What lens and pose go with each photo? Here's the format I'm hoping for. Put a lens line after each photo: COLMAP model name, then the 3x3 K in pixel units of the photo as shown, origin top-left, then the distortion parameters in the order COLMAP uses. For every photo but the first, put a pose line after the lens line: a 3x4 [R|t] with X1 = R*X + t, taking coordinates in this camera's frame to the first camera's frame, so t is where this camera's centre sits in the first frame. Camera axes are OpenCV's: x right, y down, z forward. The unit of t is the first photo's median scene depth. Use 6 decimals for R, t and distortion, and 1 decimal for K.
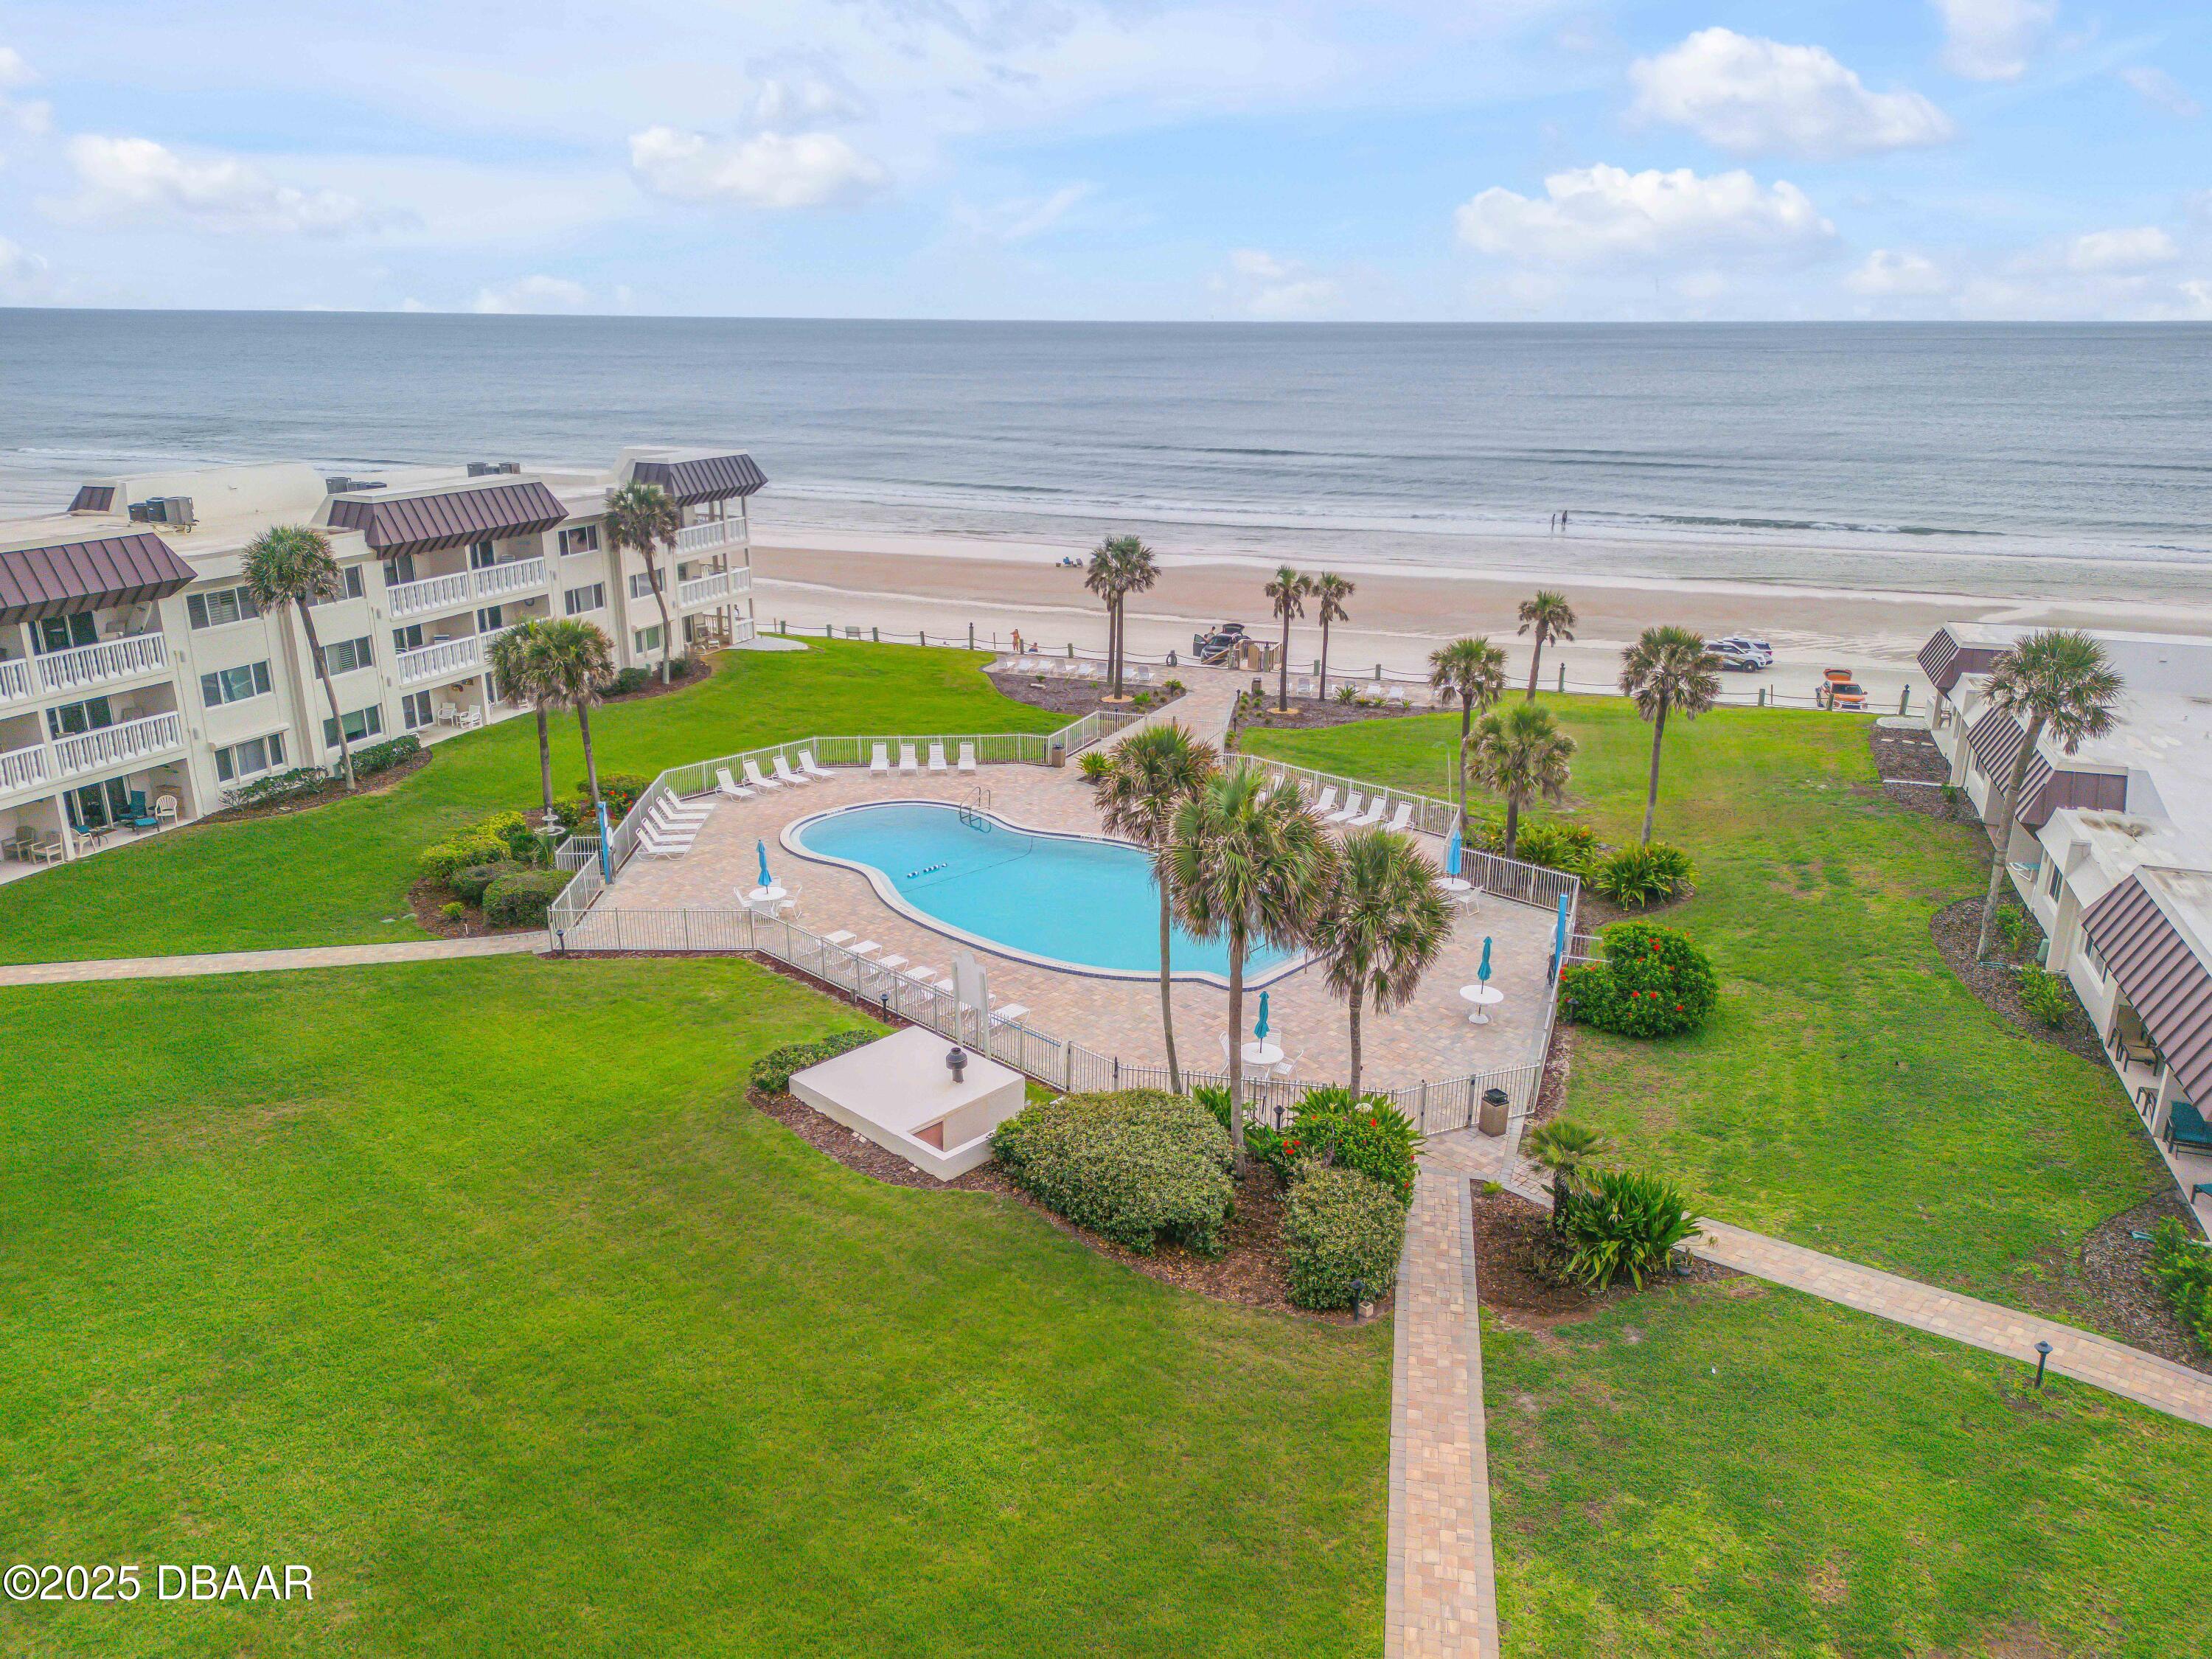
lens RADIAL K [[1584.4, 0, 1106.0], [0, 1584.4, 829.5], [0, 0, 1]] dist [-0.003415, 0.001416]
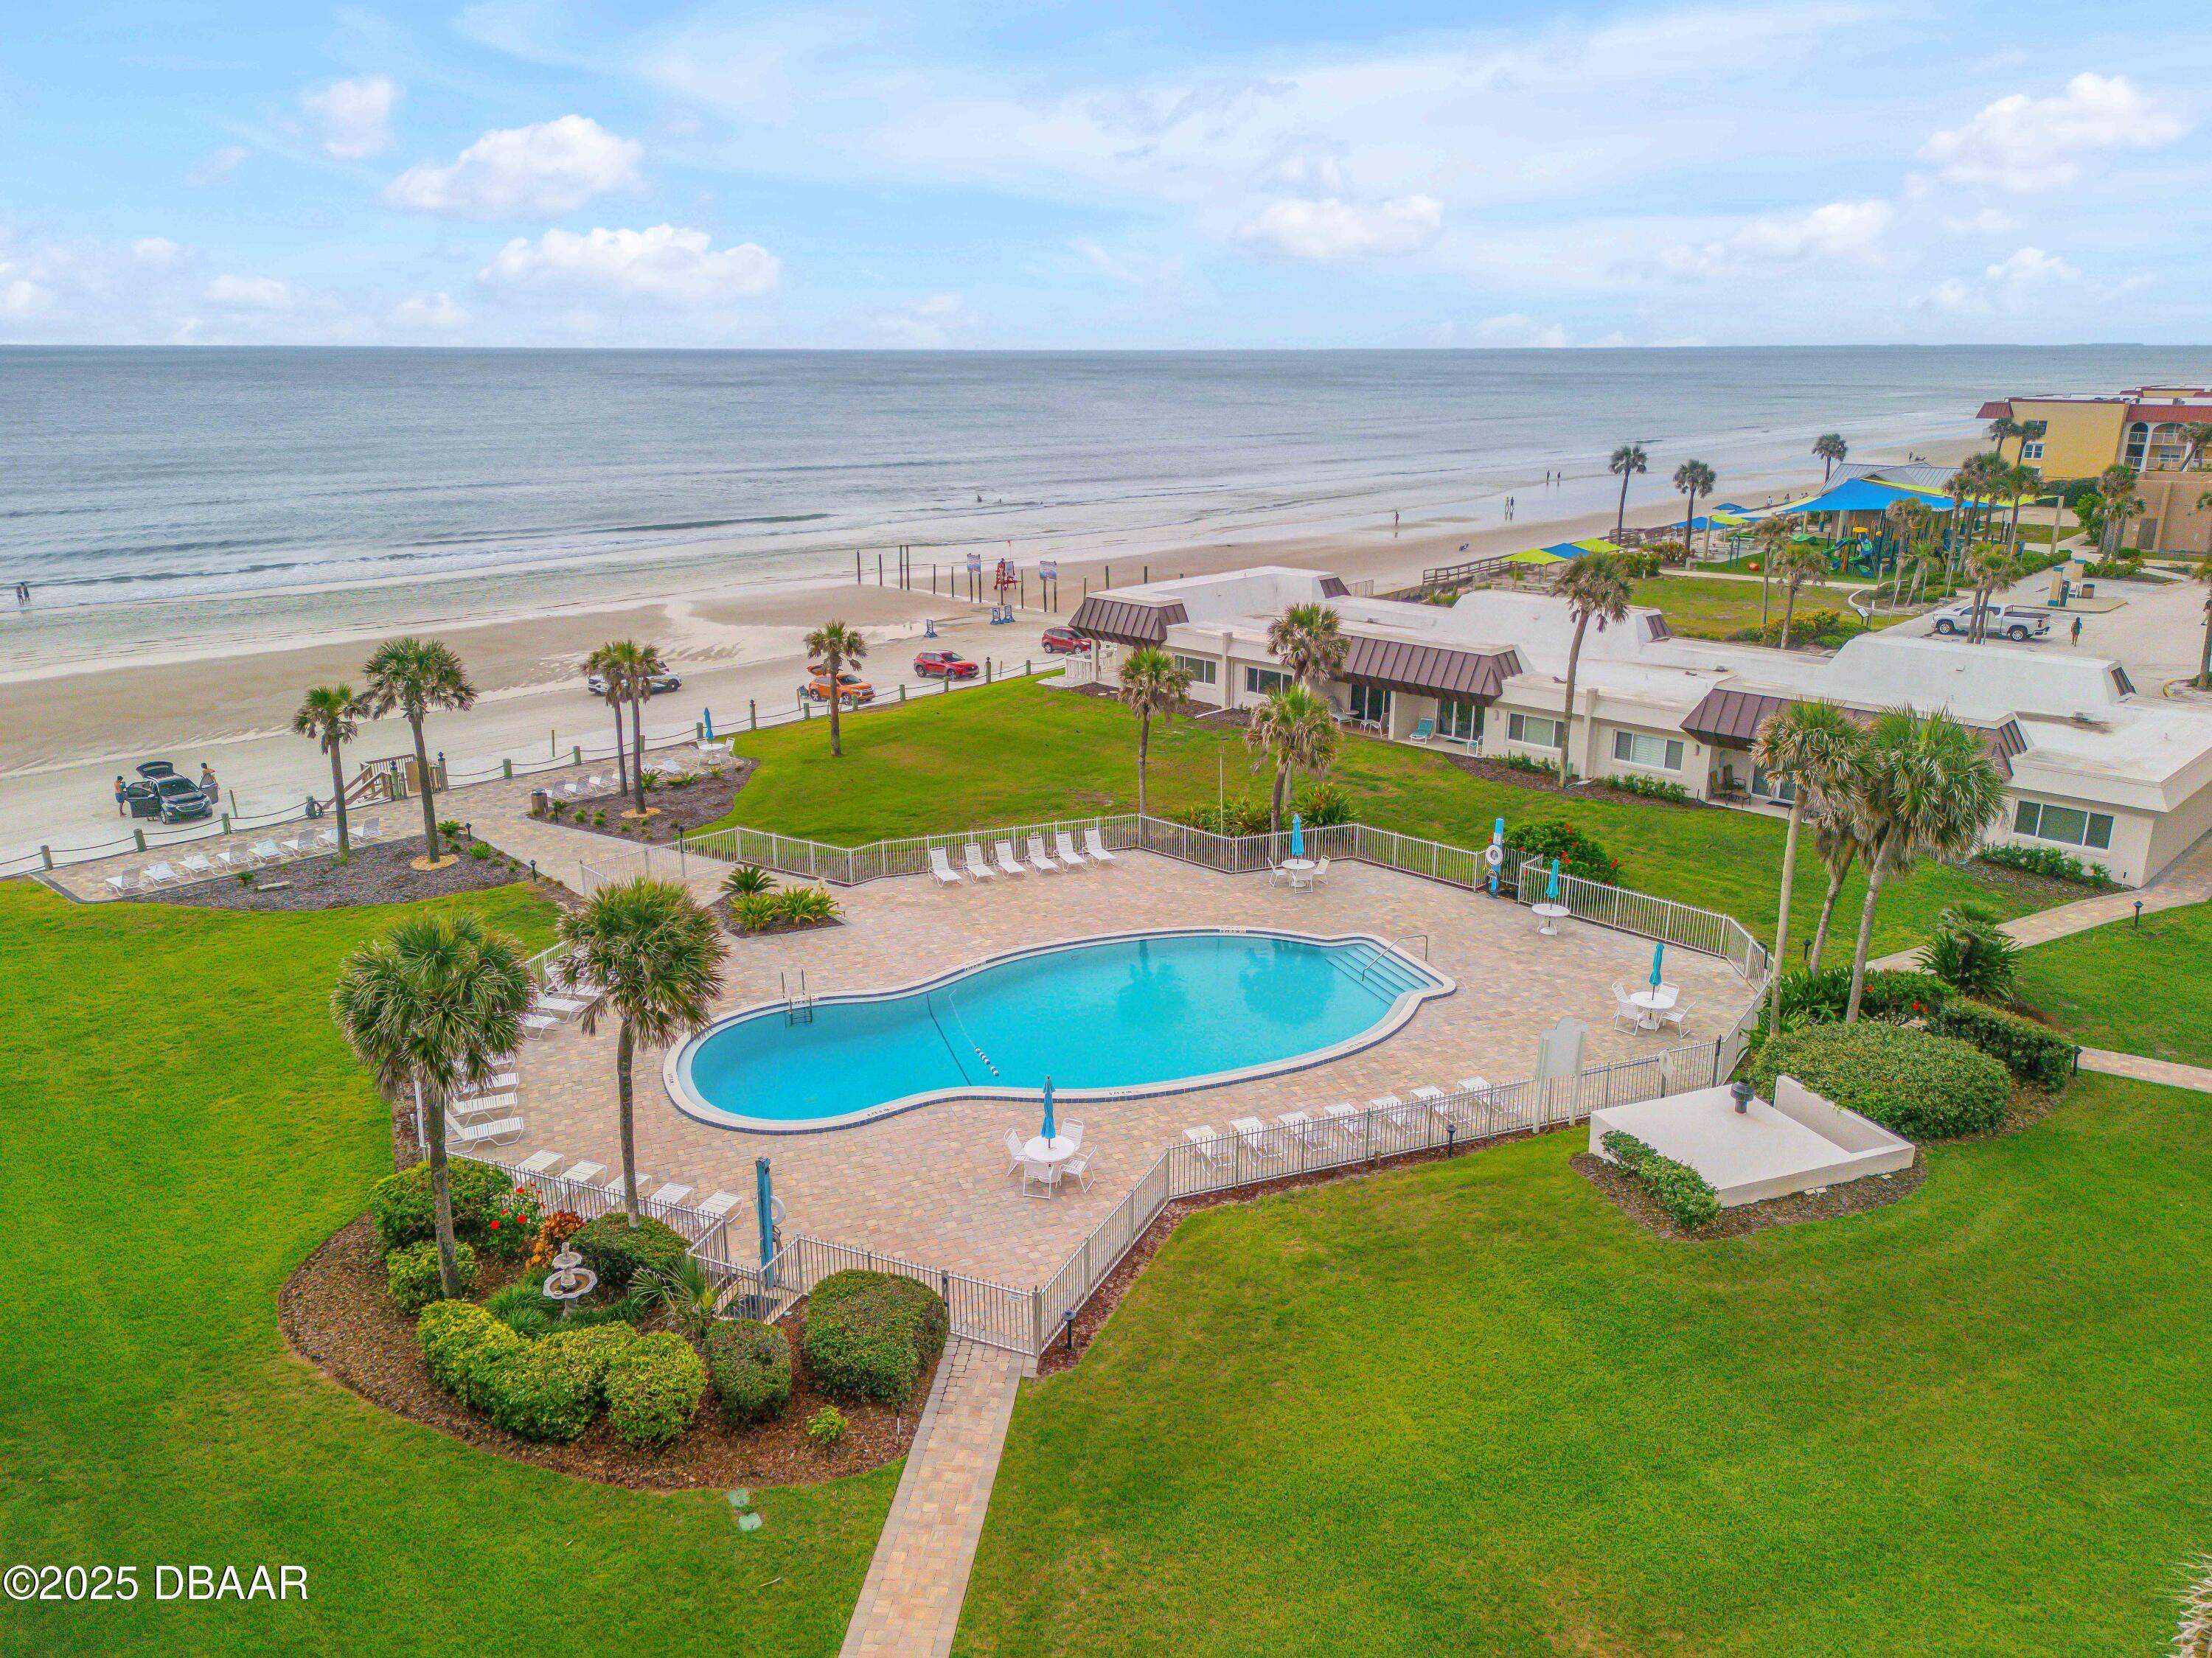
lens RADIAL K [[1584.3, 0, 1106.0], [0, 1584.3, 829.0], [0, 0, 1]] dist [-0.003415, 0.001416]
pose [[0.416704, -0.252611, 0.873238, -0.571271], [0.278714, 0.949852, 0.141773, -0.133471], [-0.865261, 0.184306, 0.466214, 0.470377]]
